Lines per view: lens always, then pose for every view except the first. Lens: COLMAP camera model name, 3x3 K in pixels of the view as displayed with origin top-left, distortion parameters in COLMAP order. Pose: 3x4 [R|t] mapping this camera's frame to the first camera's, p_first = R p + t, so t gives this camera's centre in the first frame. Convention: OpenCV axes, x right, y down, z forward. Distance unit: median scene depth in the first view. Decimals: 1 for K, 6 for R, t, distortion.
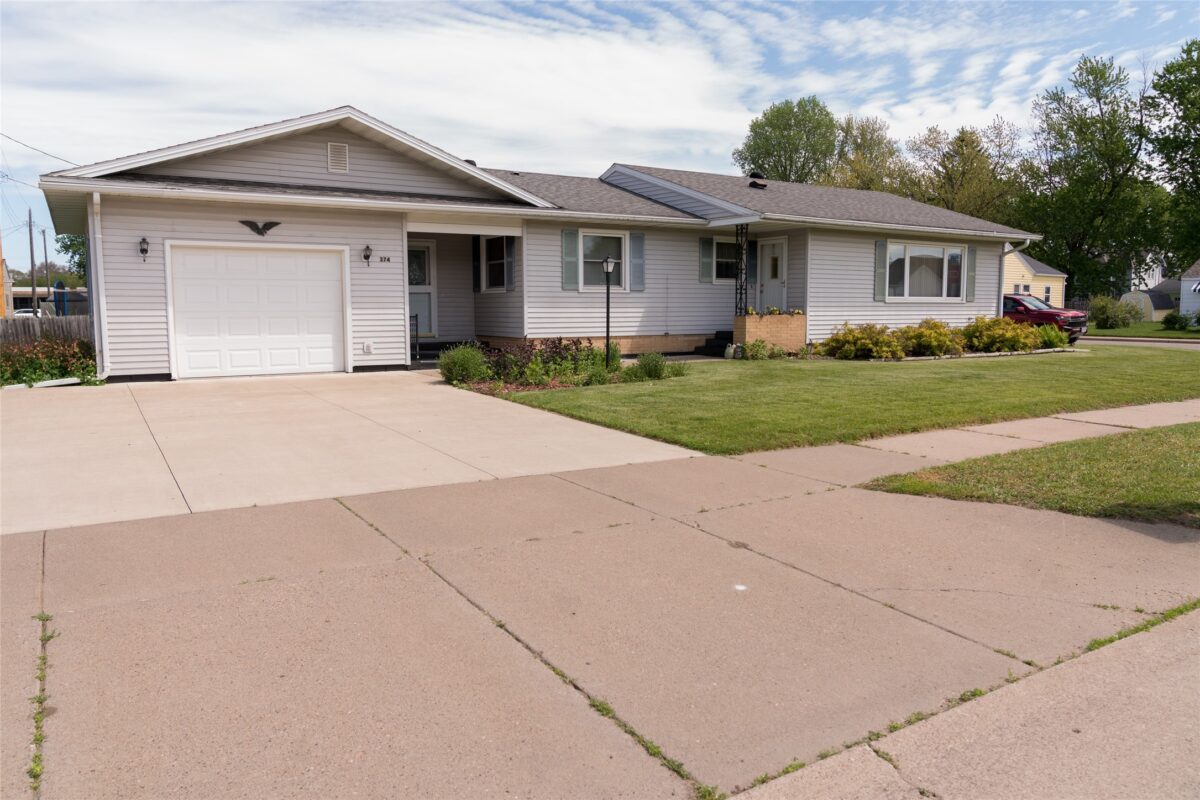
lens RADIAL K [[837.2, 0, 600.0], [0, 837.2, 400.0], [0, 0, 1]] dist [-0.025918, 0.005553]
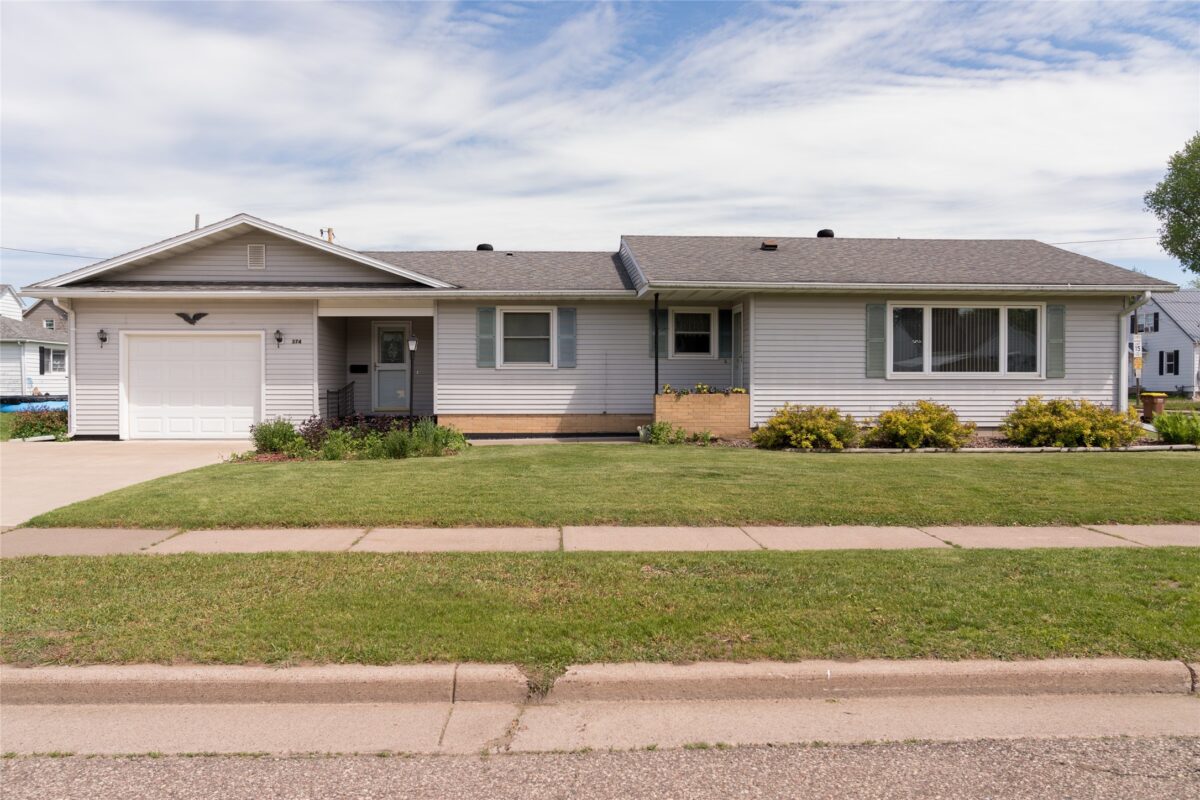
lens RADIAL K [[860.3, 0, 600.0], [0, 860.3, 400.0], [0, 0, 1]] dist [-0.032610, 0.024509]
pose [[0.868815, 0.013655, -0.494948, 0.571338], [-0.057389, 0.995660, -0.073269, -0.023711], [0.491800, 0.092062, 0.865828, 0.173078]]
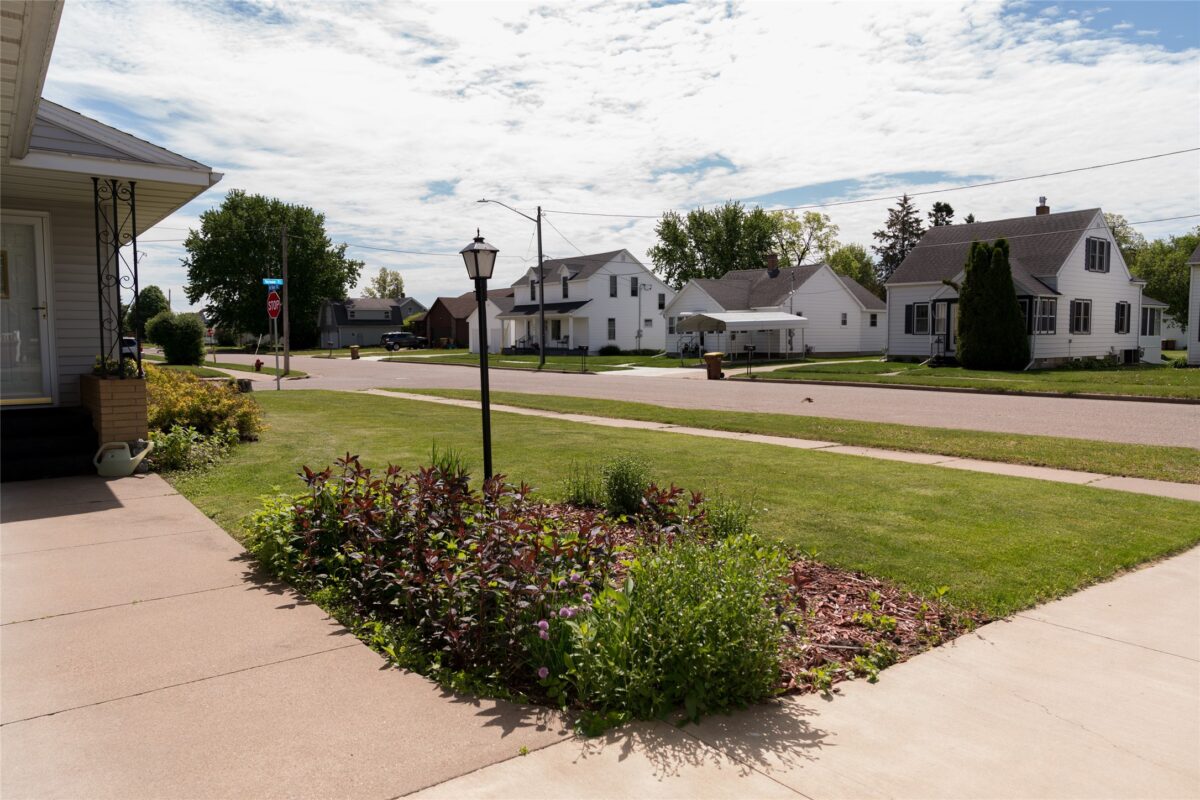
lens RADIAL K [[837.2, 0, 600.0], [0, 837.2, 400.0], [0, 0, 1]] dist [-0.025918, 0.005553]
pose [[-0.086368, -0.072172, 0.993646, -0.299467], [0.115536, 0.989917, 0.081943, -0.096263], [-0.989541, 0.121880, -0.077158, 0.777417]]
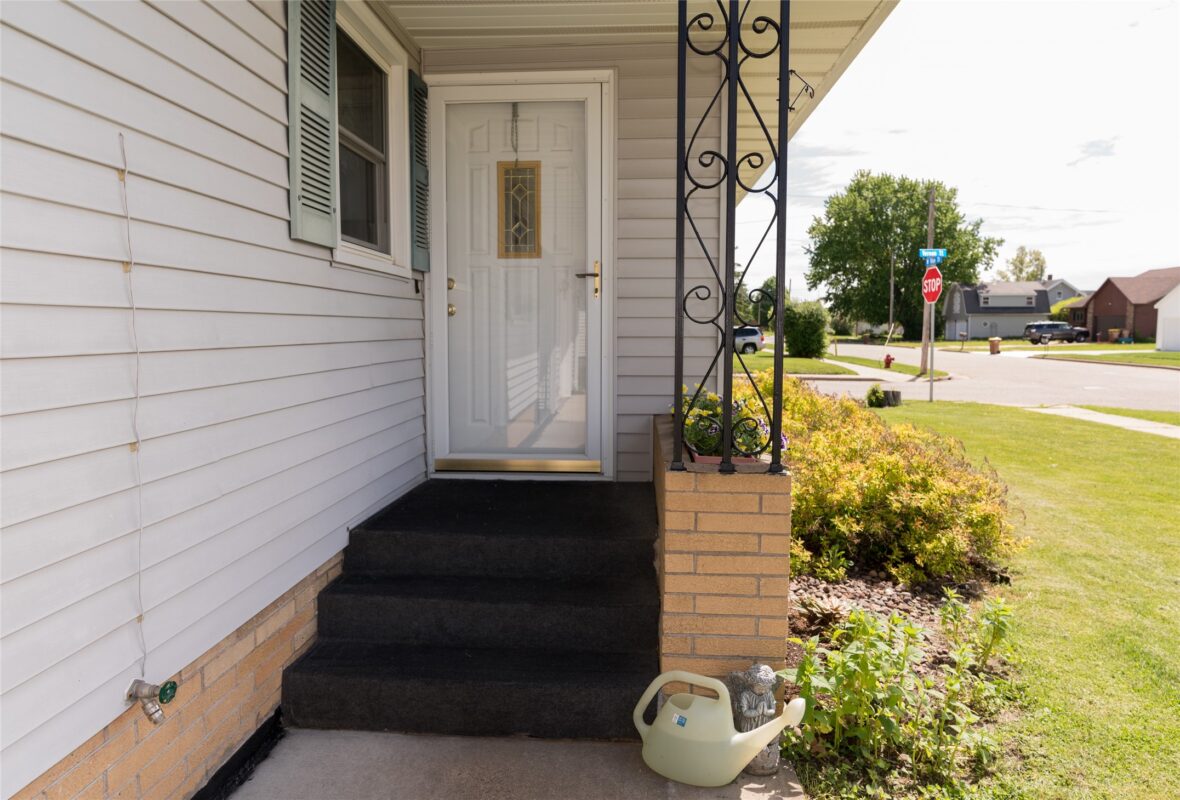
lens RADIAL K [[846.6, 0, 590.0], [0, 846.6, 400.0], [0, 0, 1]] dist [-0.003775, -0.001288]
pose [[0.577929, -0.067179, 0.813317, 0.028995], [0.087878, 0.995934, 0.019819, -0.117926], [-0.811342, 0.060018, 0.581483, 0.925883]]
